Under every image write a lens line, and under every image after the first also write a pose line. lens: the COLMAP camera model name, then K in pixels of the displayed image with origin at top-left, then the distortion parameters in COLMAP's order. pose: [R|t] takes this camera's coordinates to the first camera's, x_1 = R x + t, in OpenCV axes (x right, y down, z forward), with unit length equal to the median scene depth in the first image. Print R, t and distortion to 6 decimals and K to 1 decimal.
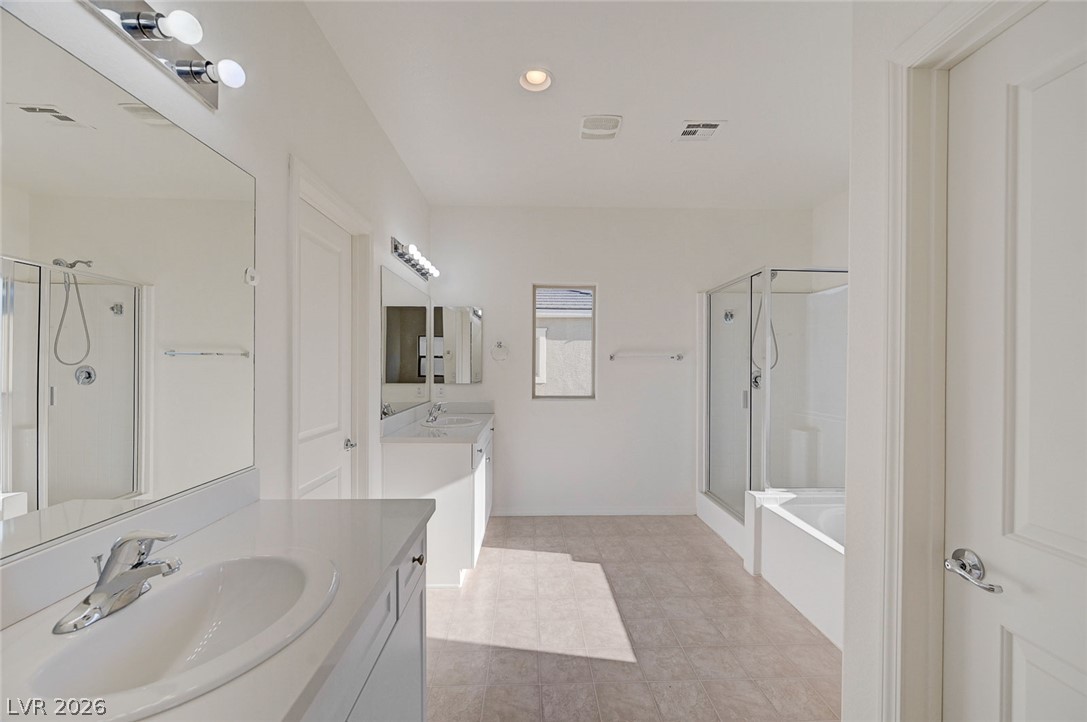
lens RADIAL K [[431.5, 0, 544.4], [0, 431.5, 363.2], [0, 0, 1]] dist [-0.001559, -0.001853]
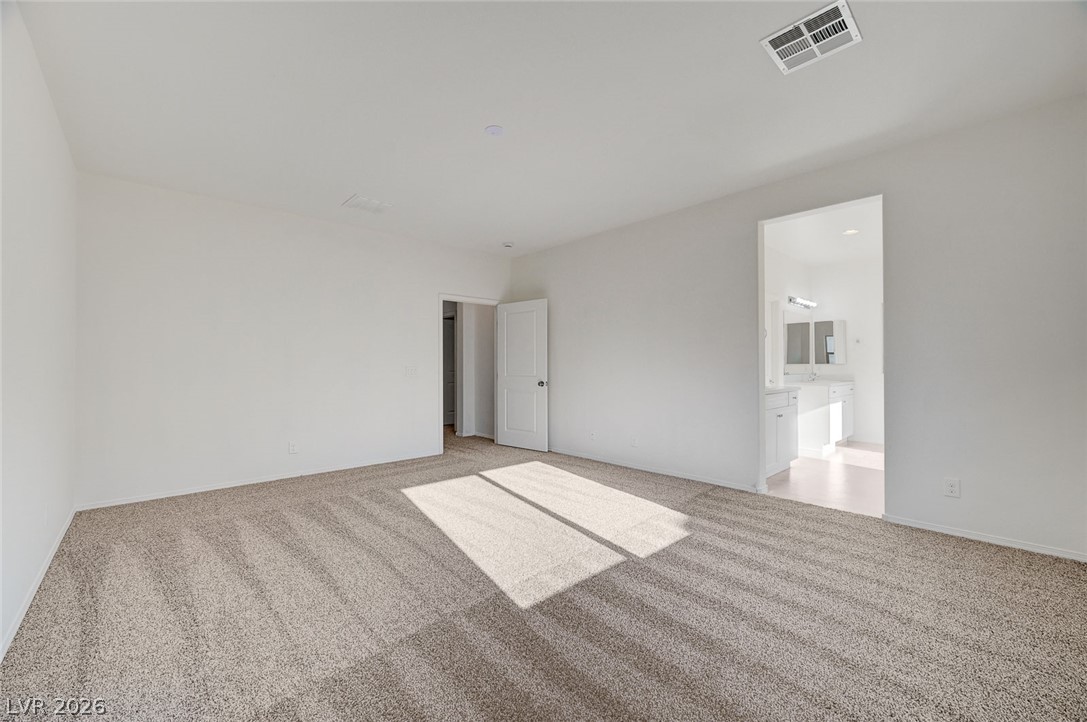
lens RADIAL K [[431.5, 0, 545.4], [0, 431.5, 361.3], [0, 0, 1]] dist [-0.001559, -0.001853]
pose [[0.645995, -0.008385, -0.763296, 0.433630], [0.006995, 0.999963, -0.005065, 0.040476], [0.763310, -0.002068, 0.646029, -1.138956]]
